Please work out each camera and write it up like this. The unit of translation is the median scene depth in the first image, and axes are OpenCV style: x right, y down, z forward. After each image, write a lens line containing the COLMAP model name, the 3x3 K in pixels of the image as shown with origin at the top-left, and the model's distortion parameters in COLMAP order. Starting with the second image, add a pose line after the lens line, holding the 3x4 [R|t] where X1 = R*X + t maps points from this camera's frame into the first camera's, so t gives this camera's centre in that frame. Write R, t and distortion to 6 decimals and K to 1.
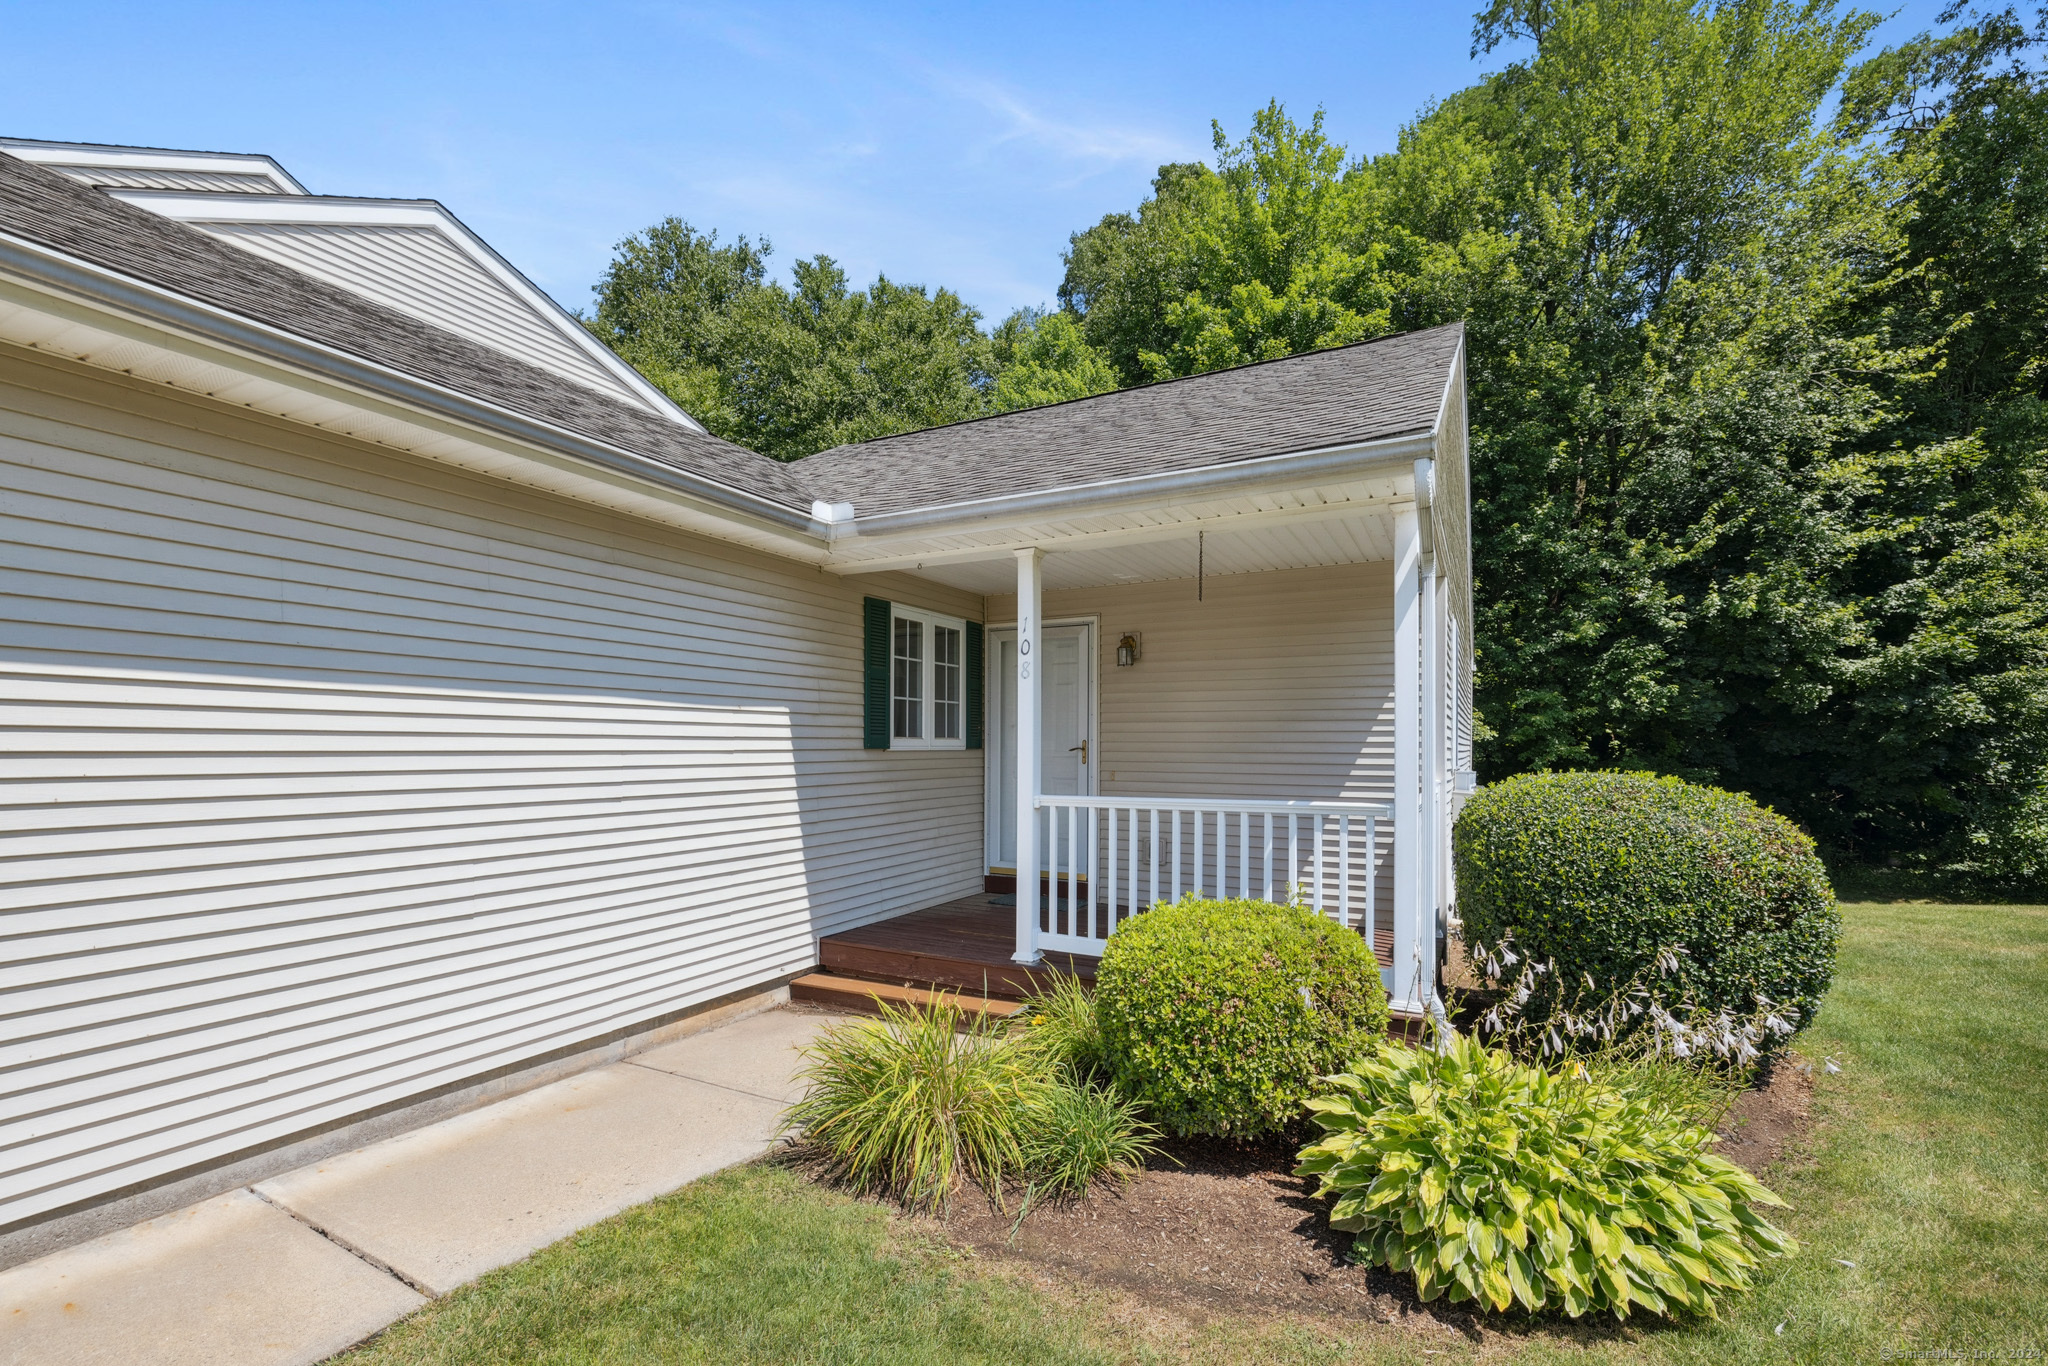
lens RADIAL K [[868.8, 0, 1003.3], [0, 868.8, 715.8], [0, 0, 1]] dist [-0.000806, -0.000346]
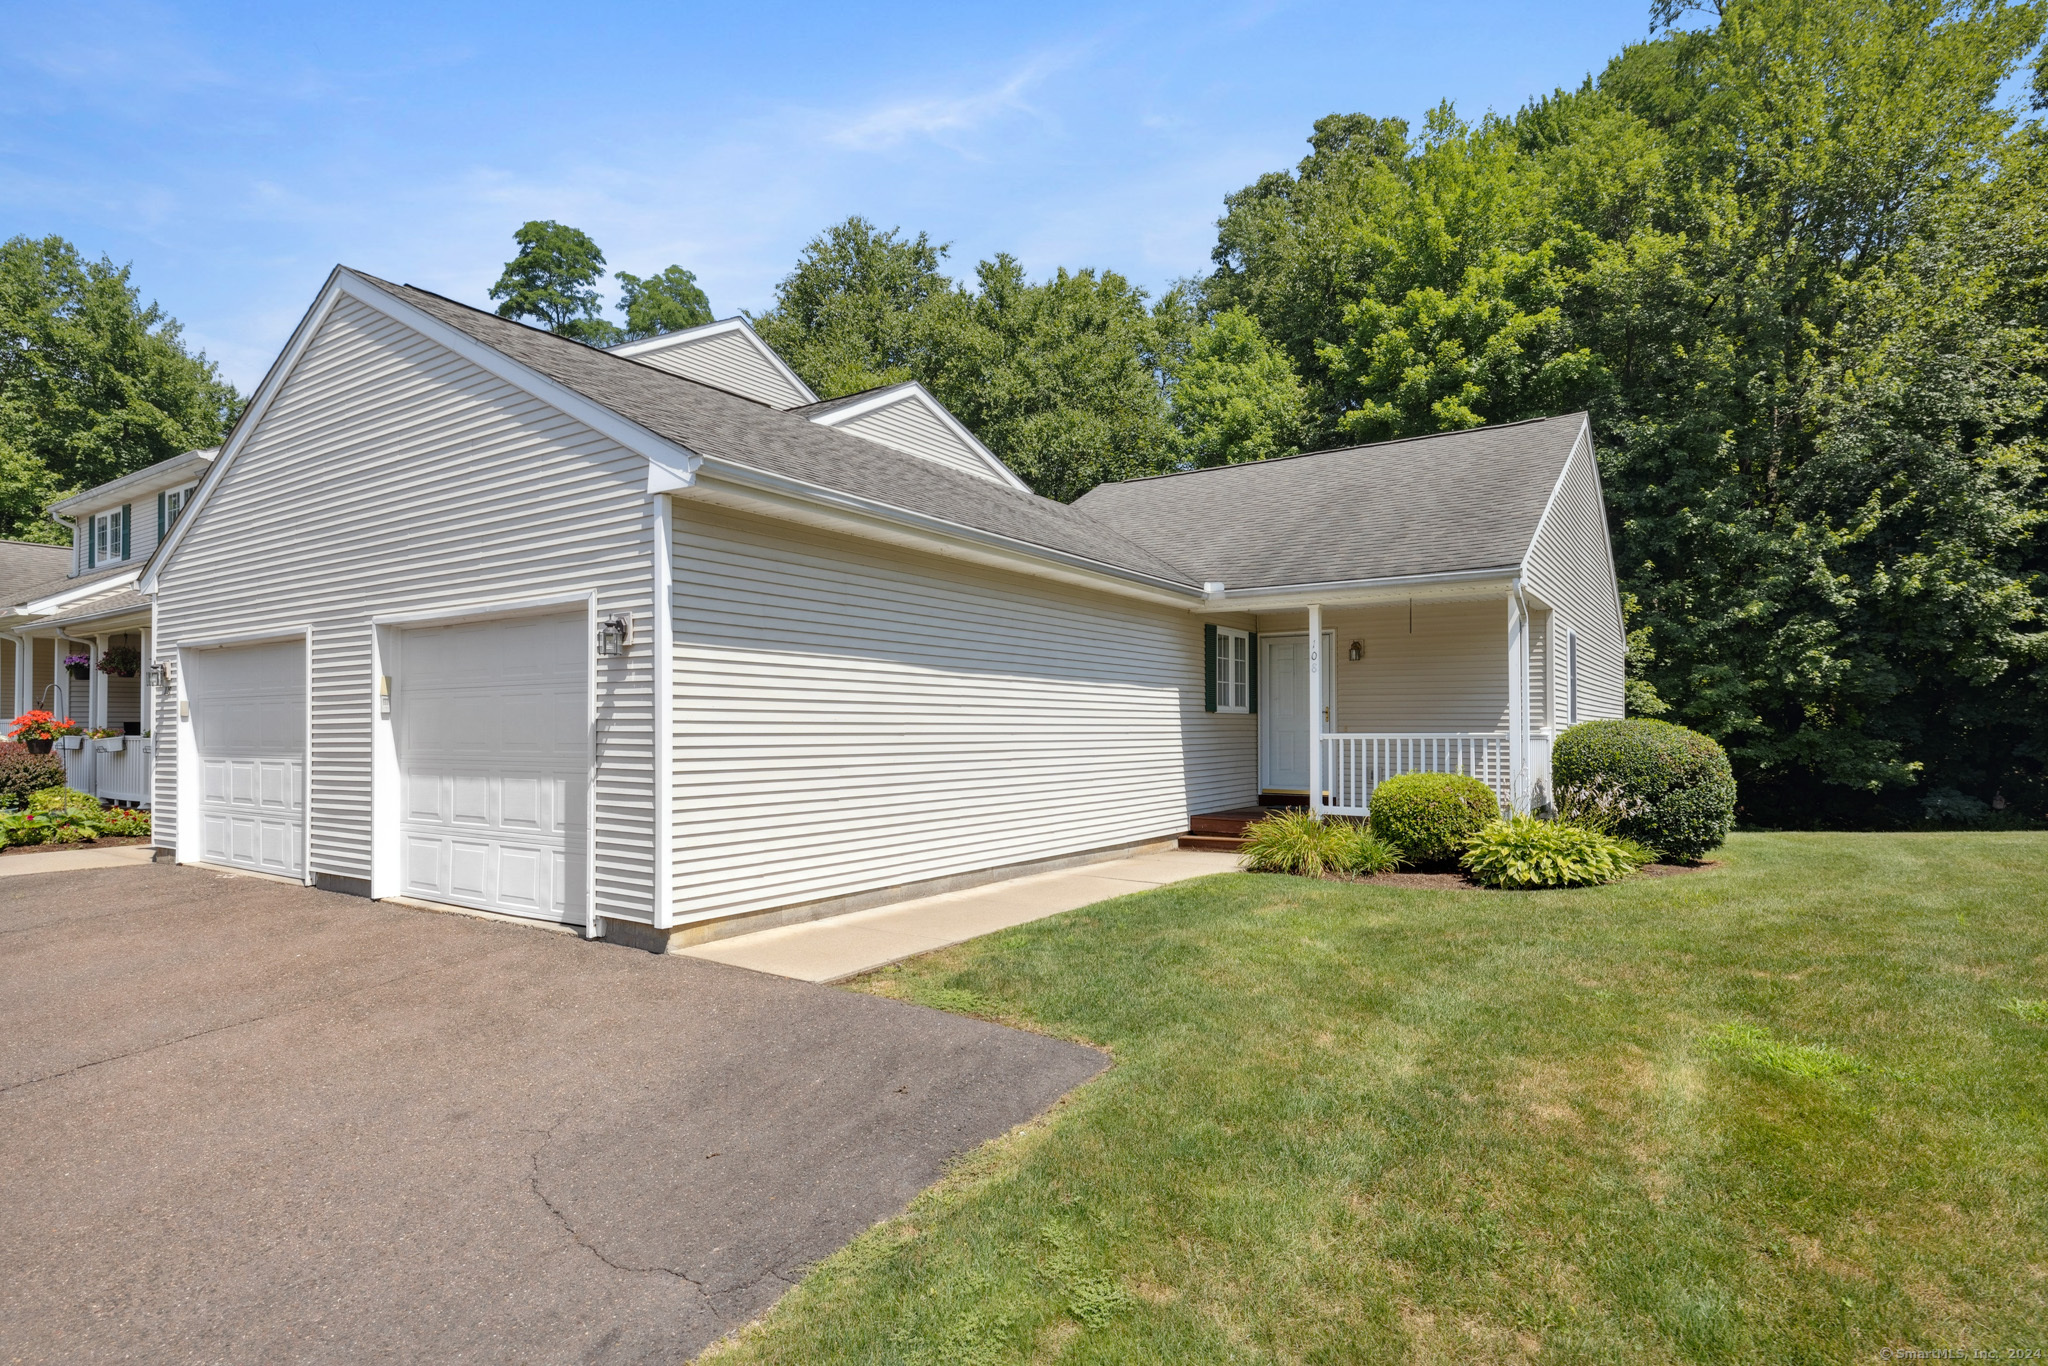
lens RADIAL K [[1043.1, 0, 1024.0], [0, 1043.1, 683.0], [0, 0, 1]] dist [0.004890, 0.000910]
pose [[0.996236, -0.006131, -0.086467, -0.102750], [0.005315, 0.999939, -0.009663, -0.000059], [0.086521, 0.009167, 0.996208, -0.333391]]
